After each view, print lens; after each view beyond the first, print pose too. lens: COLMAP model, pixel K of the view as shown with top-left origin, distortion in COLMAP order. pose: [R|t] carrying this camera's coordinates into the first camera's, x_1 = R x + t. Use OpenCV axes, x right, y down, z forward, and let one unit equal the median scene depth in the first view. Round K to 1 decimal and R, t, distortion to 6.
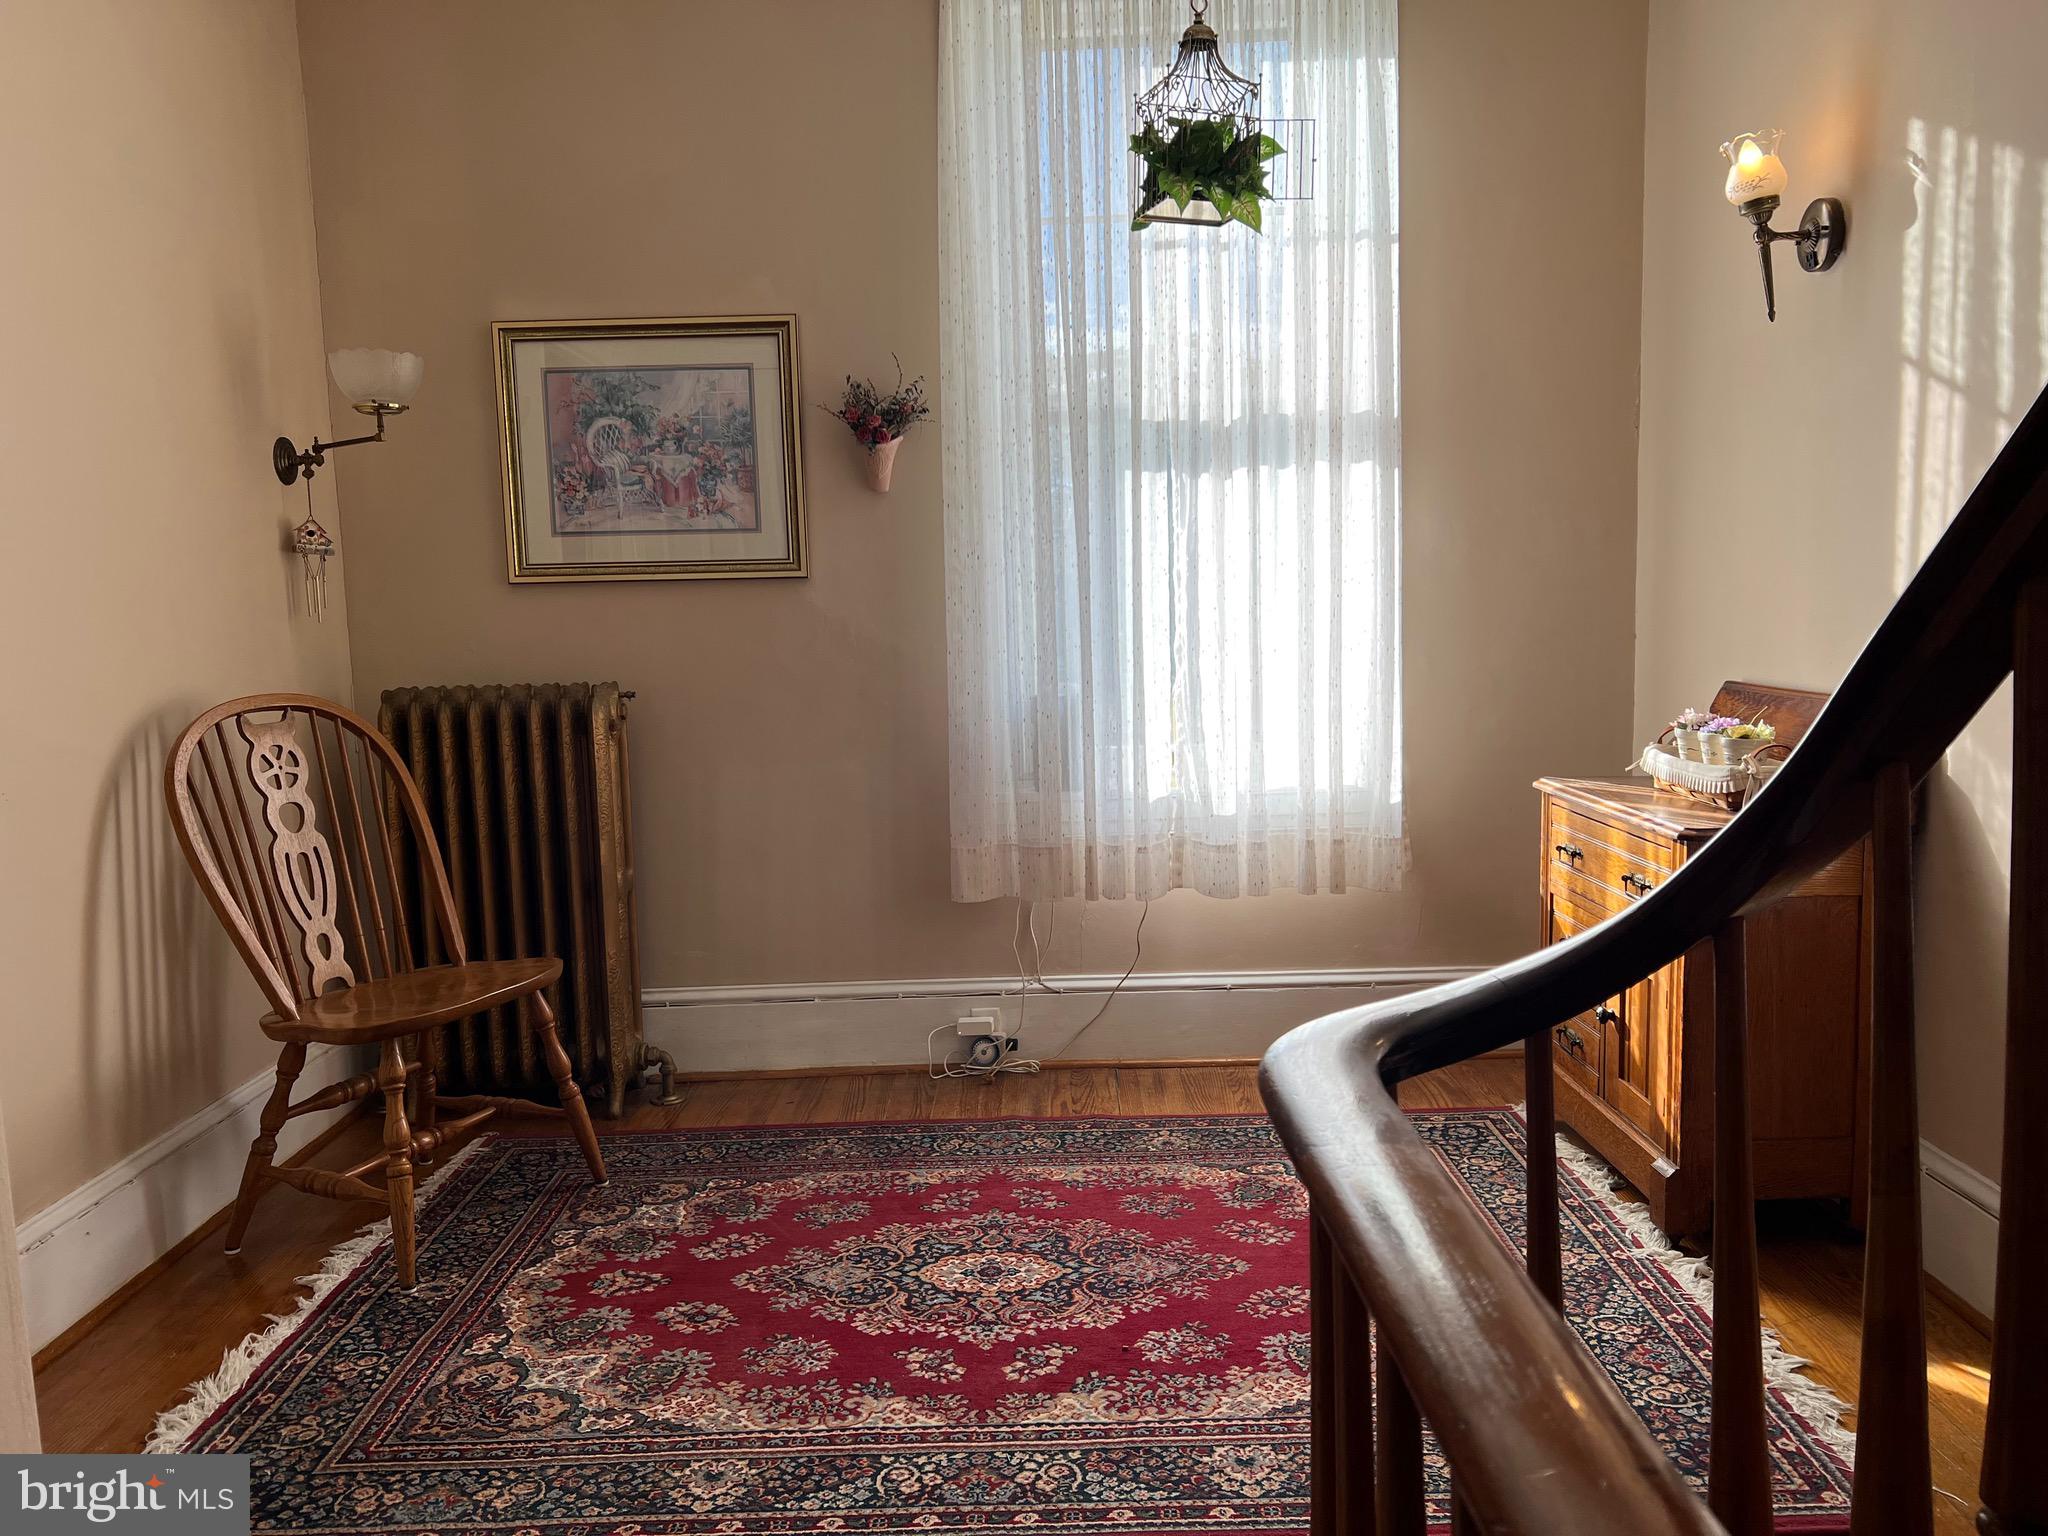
lens RADIAL K [[1537.7, 0, 1022.0], [0, 1537.7, 771.4], [0, 0, 1]] dist [0.014175, -0.005239]
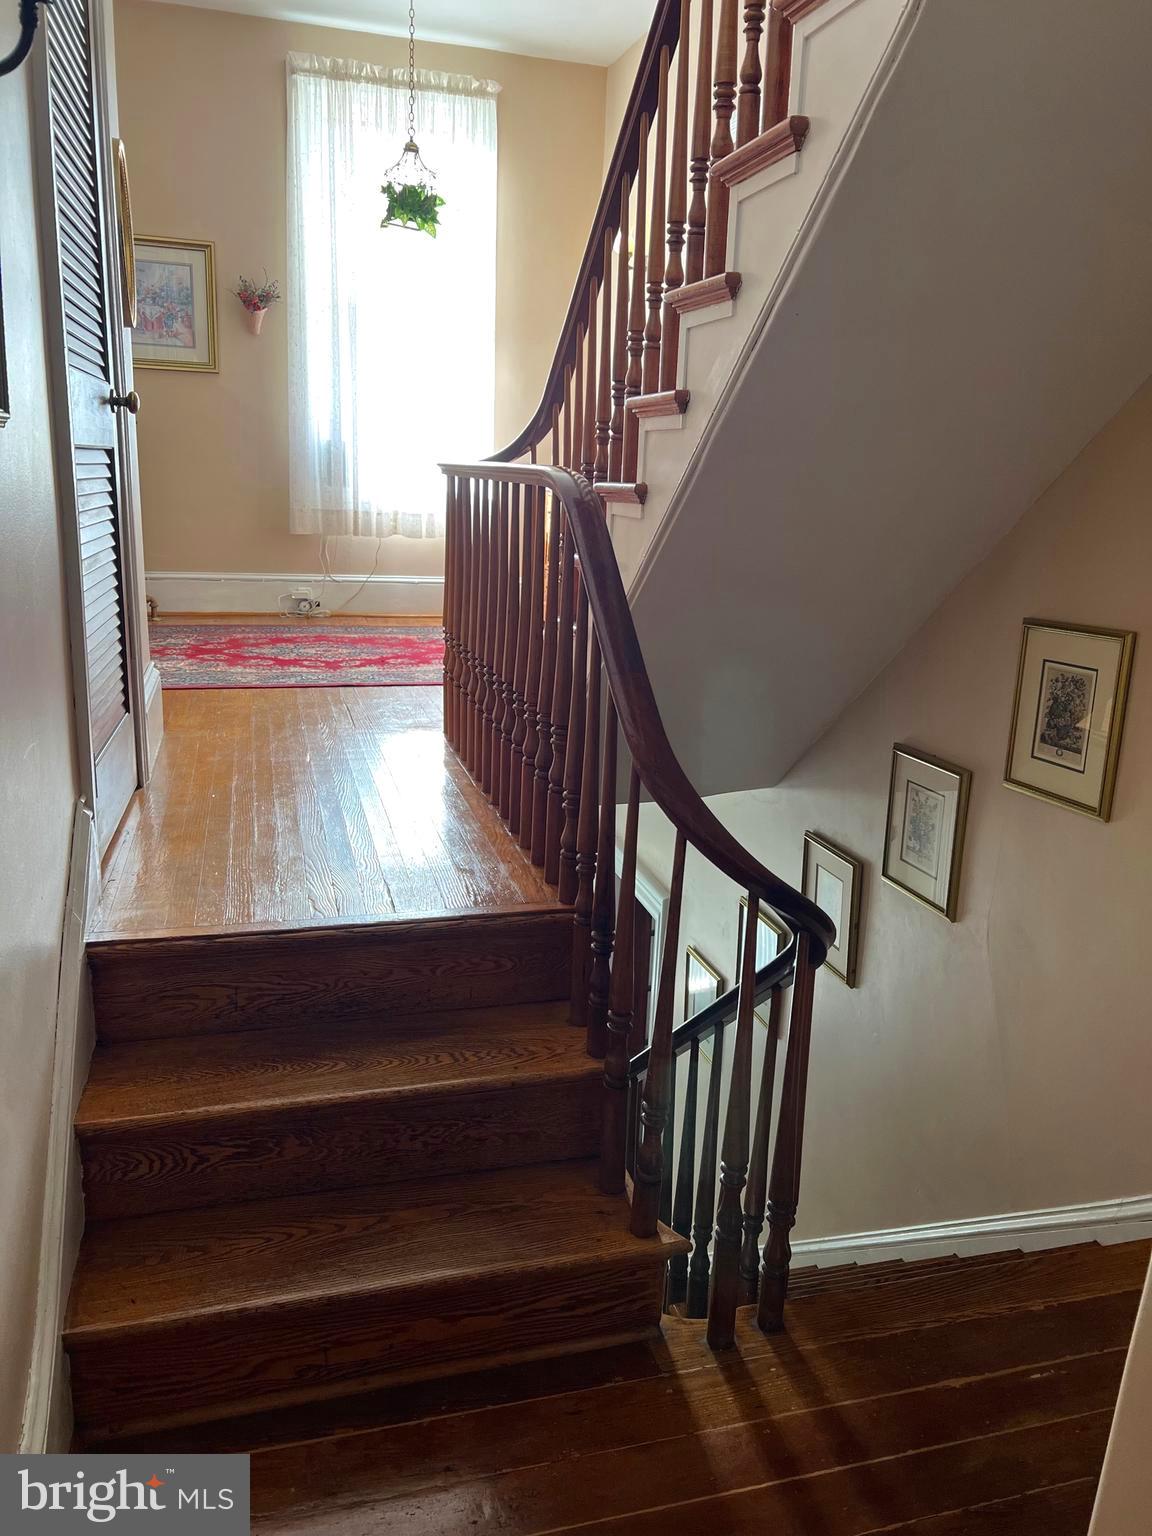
lens RADIAL K [[1153.3, 0, 587.9], [0, 1153.3, 762.4], [0, 0, 1]] dist [0.014175, -0.005239]
pose [[0.958366, -0.006678, 0.285465, -0.113299], [-0.034194, 0.989849, 0.137950, 0.167868], [-0.283488, -0.141967, 0.948409, -0.731744]]
